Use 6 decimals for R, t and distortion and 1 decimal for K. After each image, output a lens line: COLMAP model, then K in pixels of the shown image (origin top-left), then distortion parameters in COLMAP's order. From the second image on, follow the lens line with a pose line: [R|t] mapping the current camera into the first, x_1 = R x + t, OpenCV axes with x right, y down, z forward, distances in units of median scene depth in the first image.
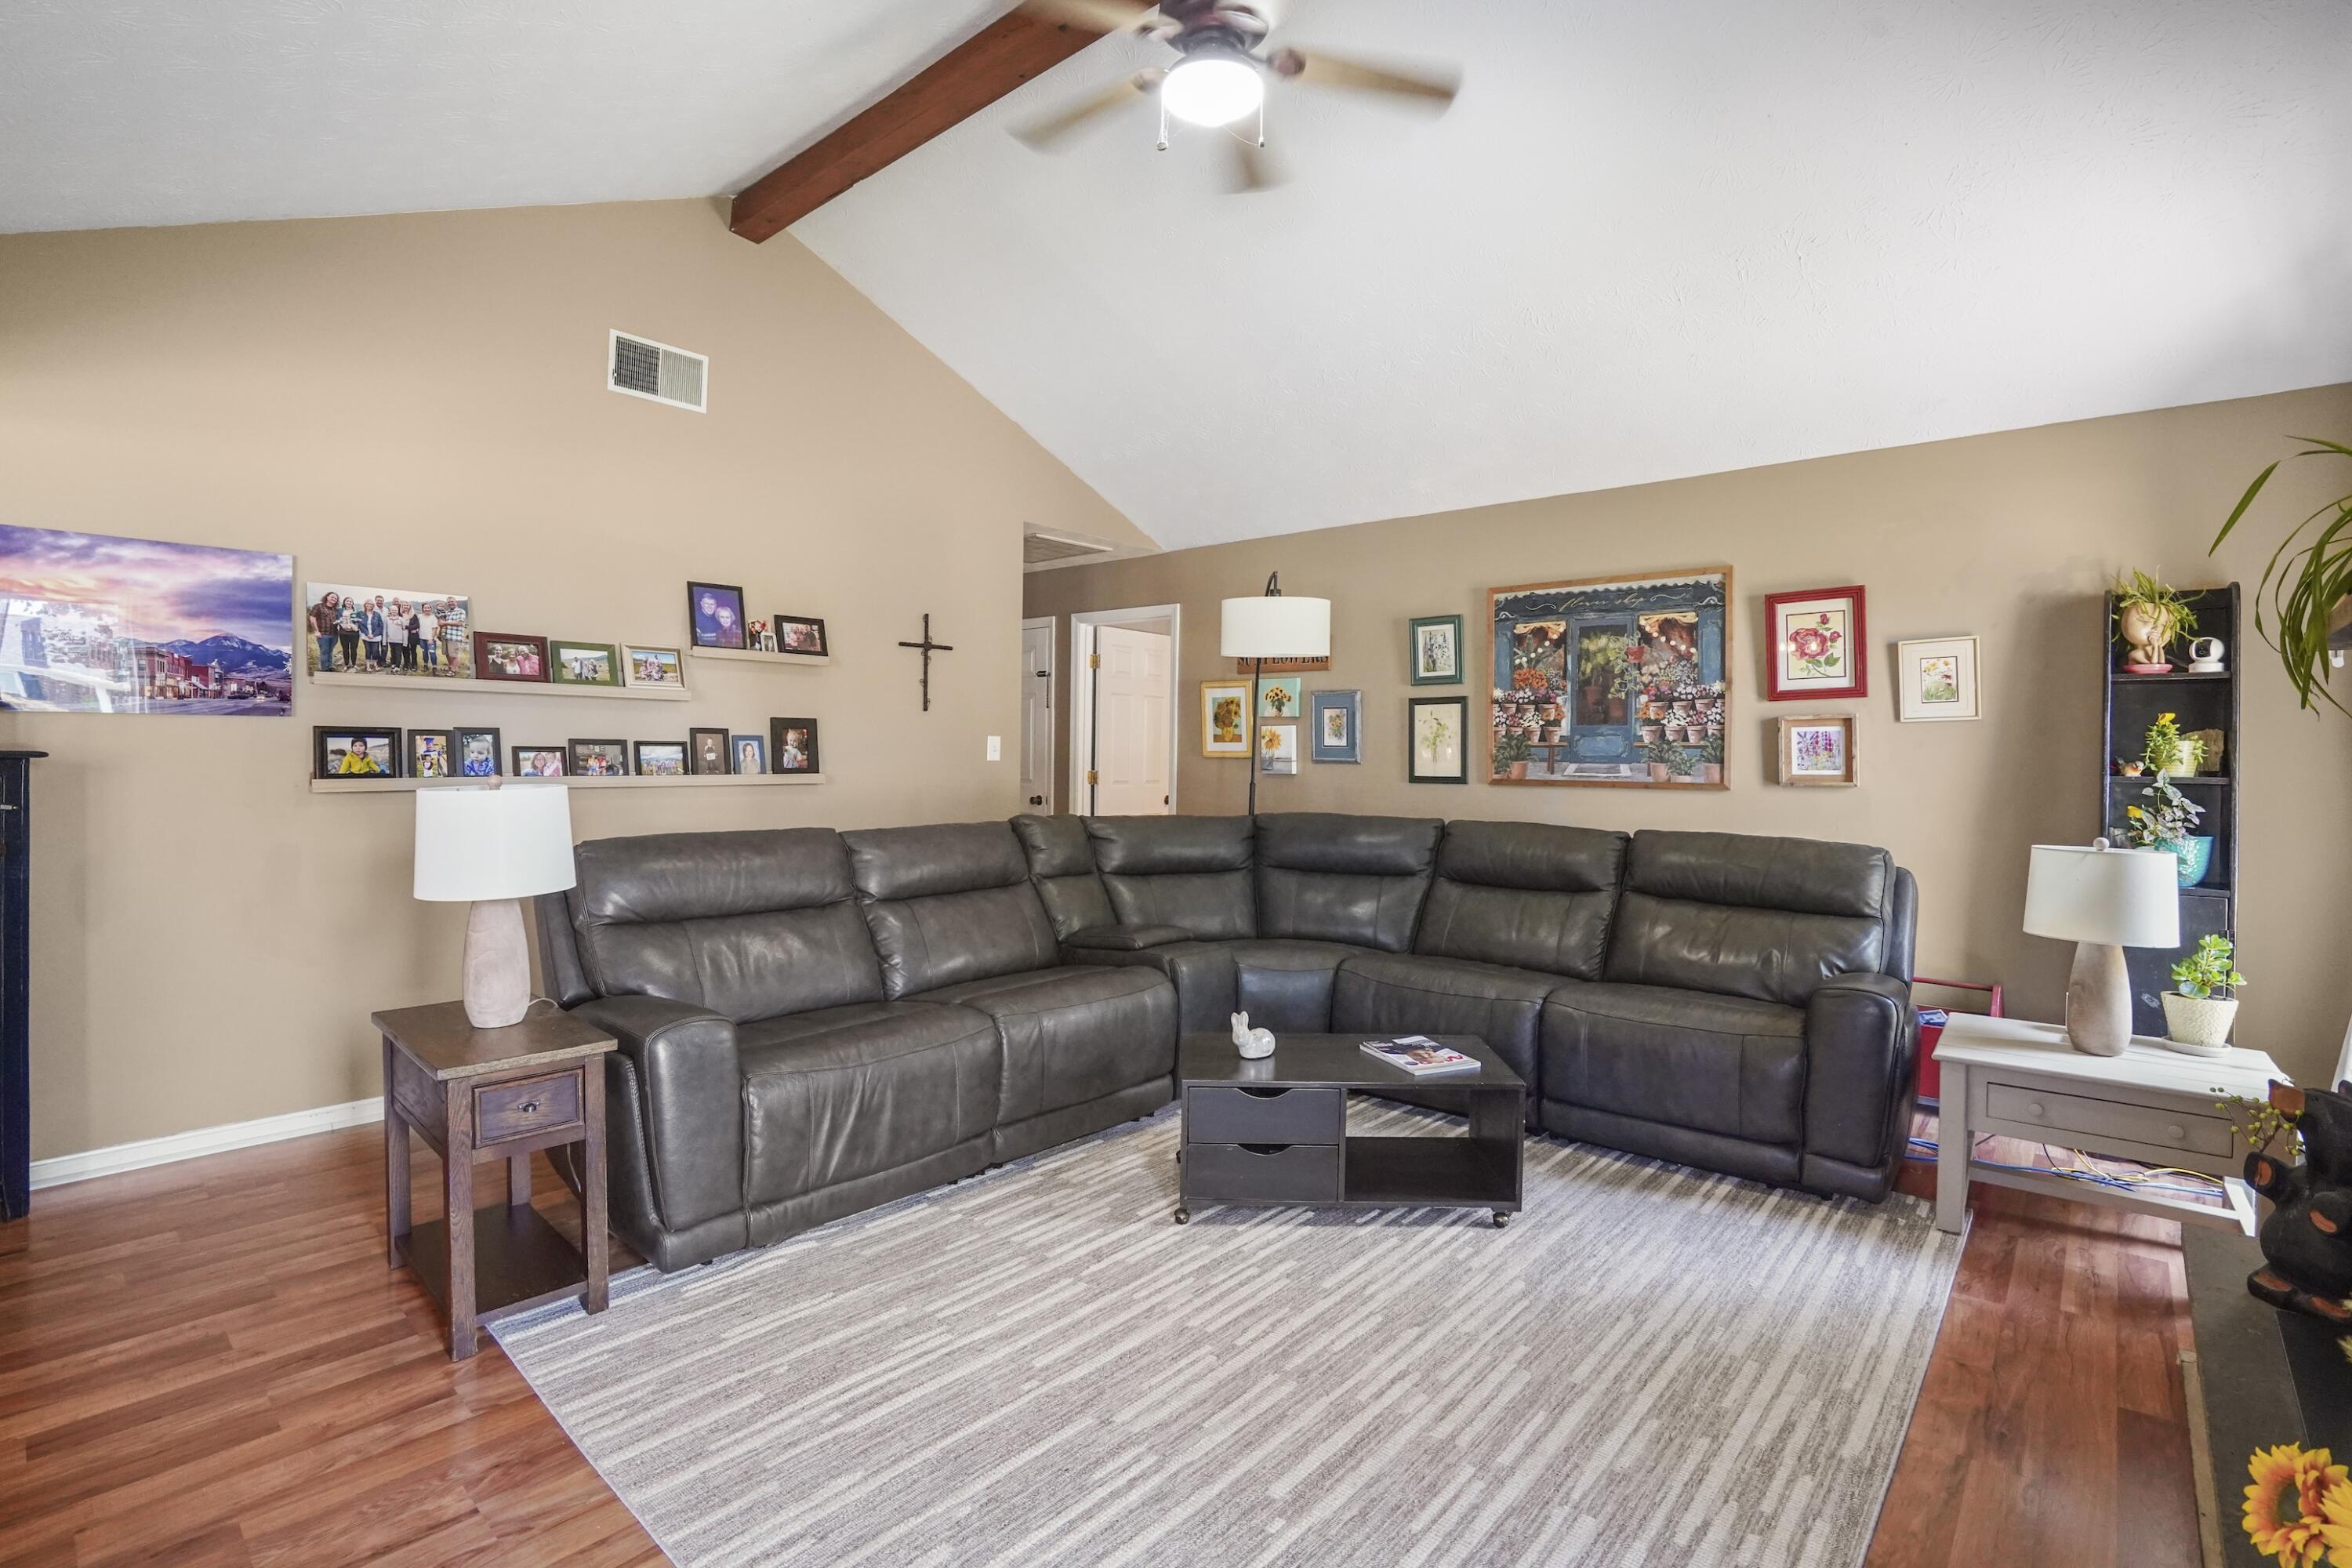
lens RADIAL K [[1099.5, 0, 1172.5], [0, 1099.5, 771.9], [0, 0, 1]] dist [-0.055455, 0.018213]
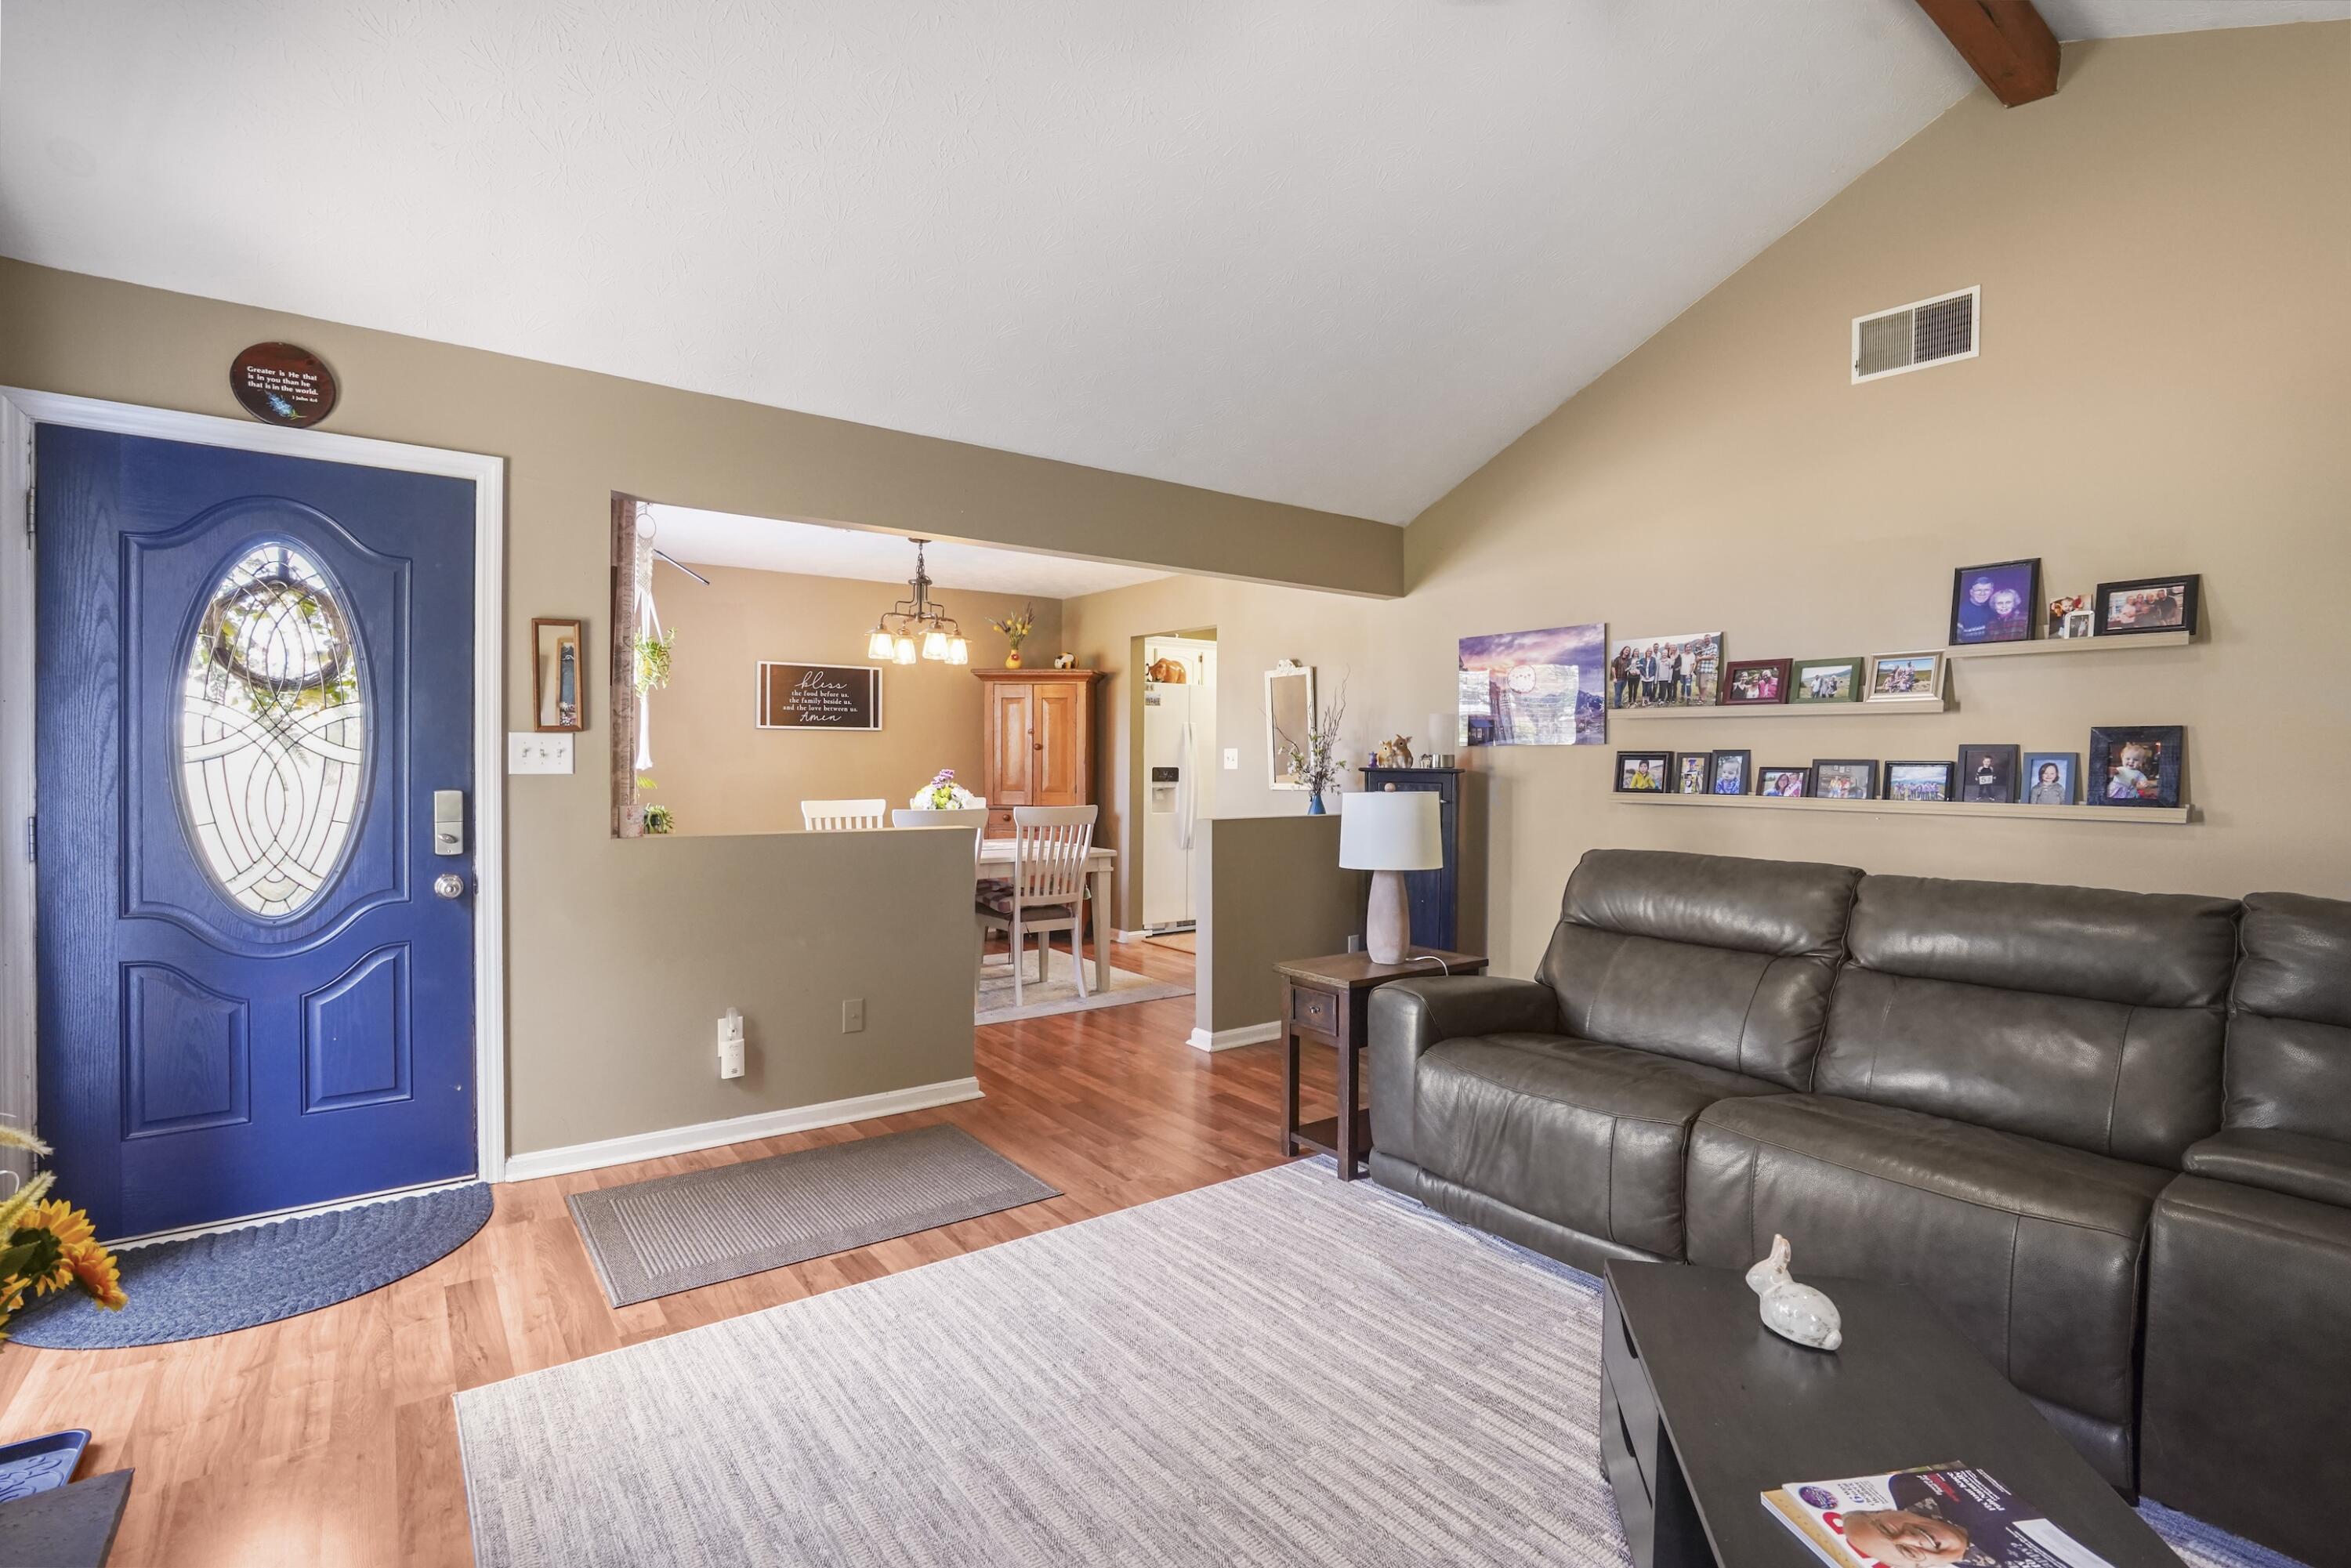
lens RADIAL K [[1099.0, 0, 1177.1], [0, 1099.0, 769.2], [0, 0, 1]] dist [-0.055455, 0.018213]
pose [[-0.202323, -0.004390, -0.979309, 0.561908], [-0.029610, 0.999560, 0.001636, -0.006822], [0.978871, 0.029329, -0.202364, 0.695698]]
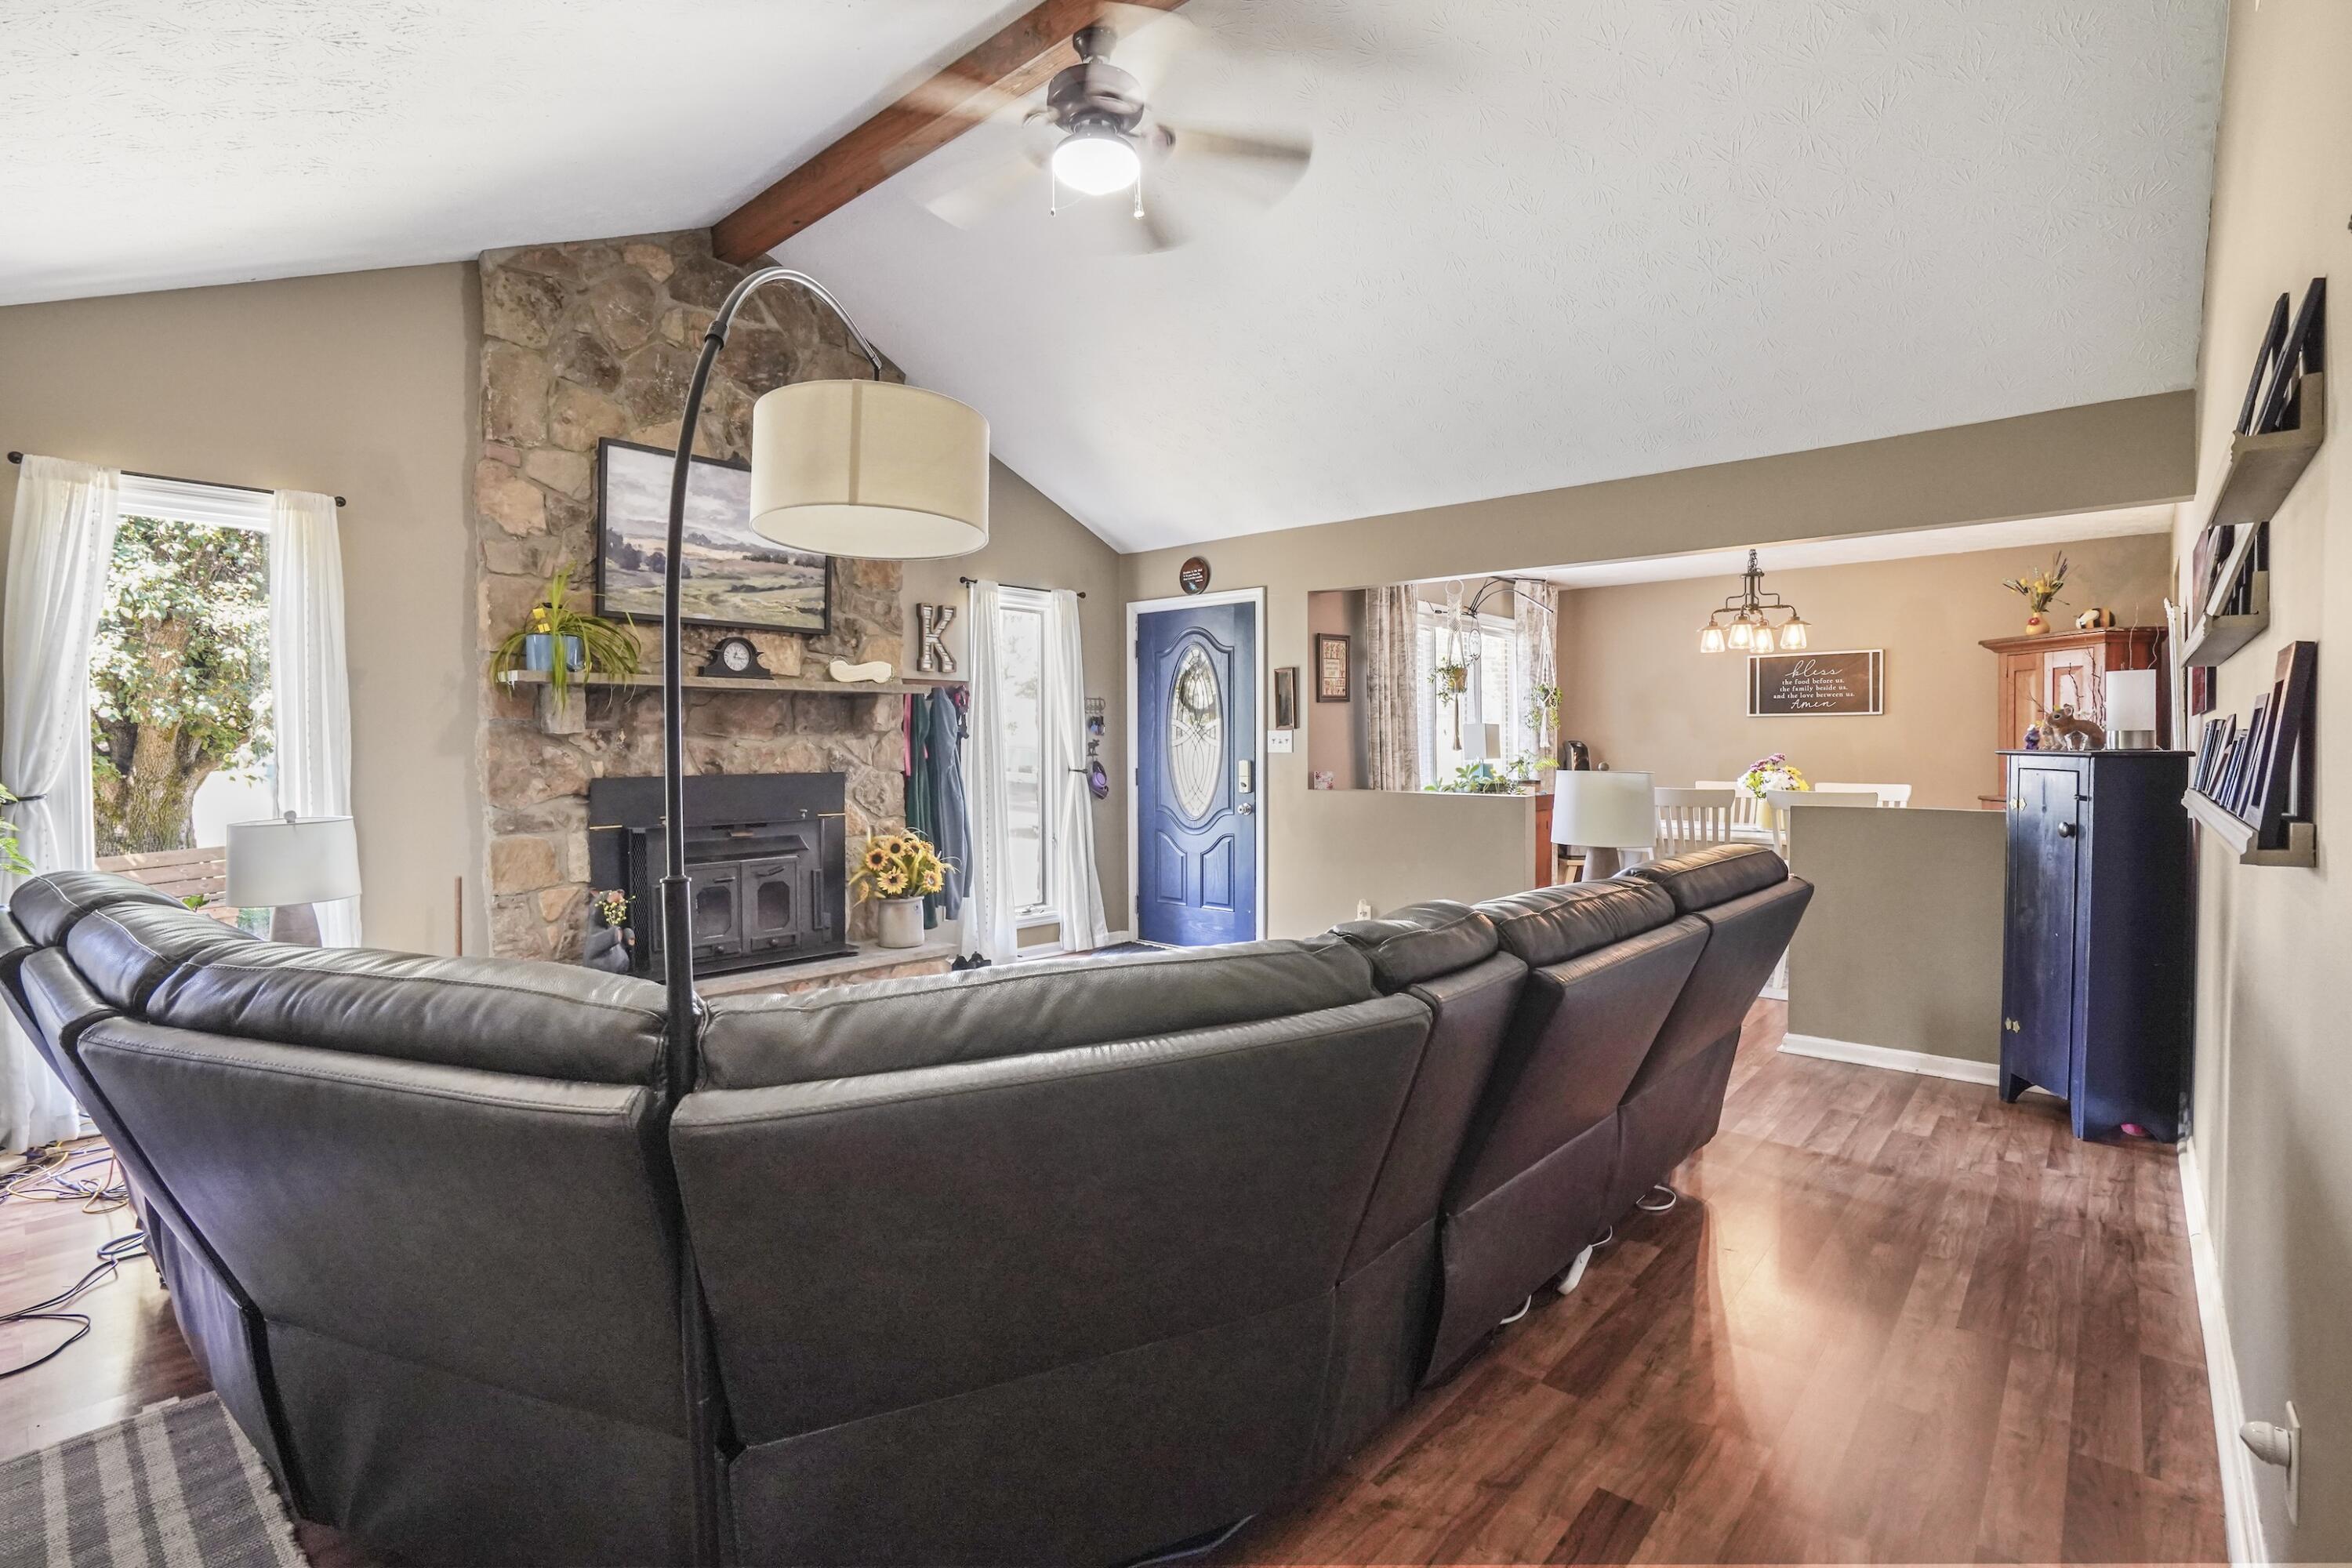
lens RADIAL K [[1099.5, 0, 1177.4], [0, 1099.5, 785.7], [0, 0, 1]] dist [-0.055455, 0.018213]
pose [[-0.999942, -0.009581, 0.004972, -0.046913], [-0.009274, 0.998238, 0.058612, -0.032169], [-0.005525, 0.058562, -0.998268, 1.679473]]
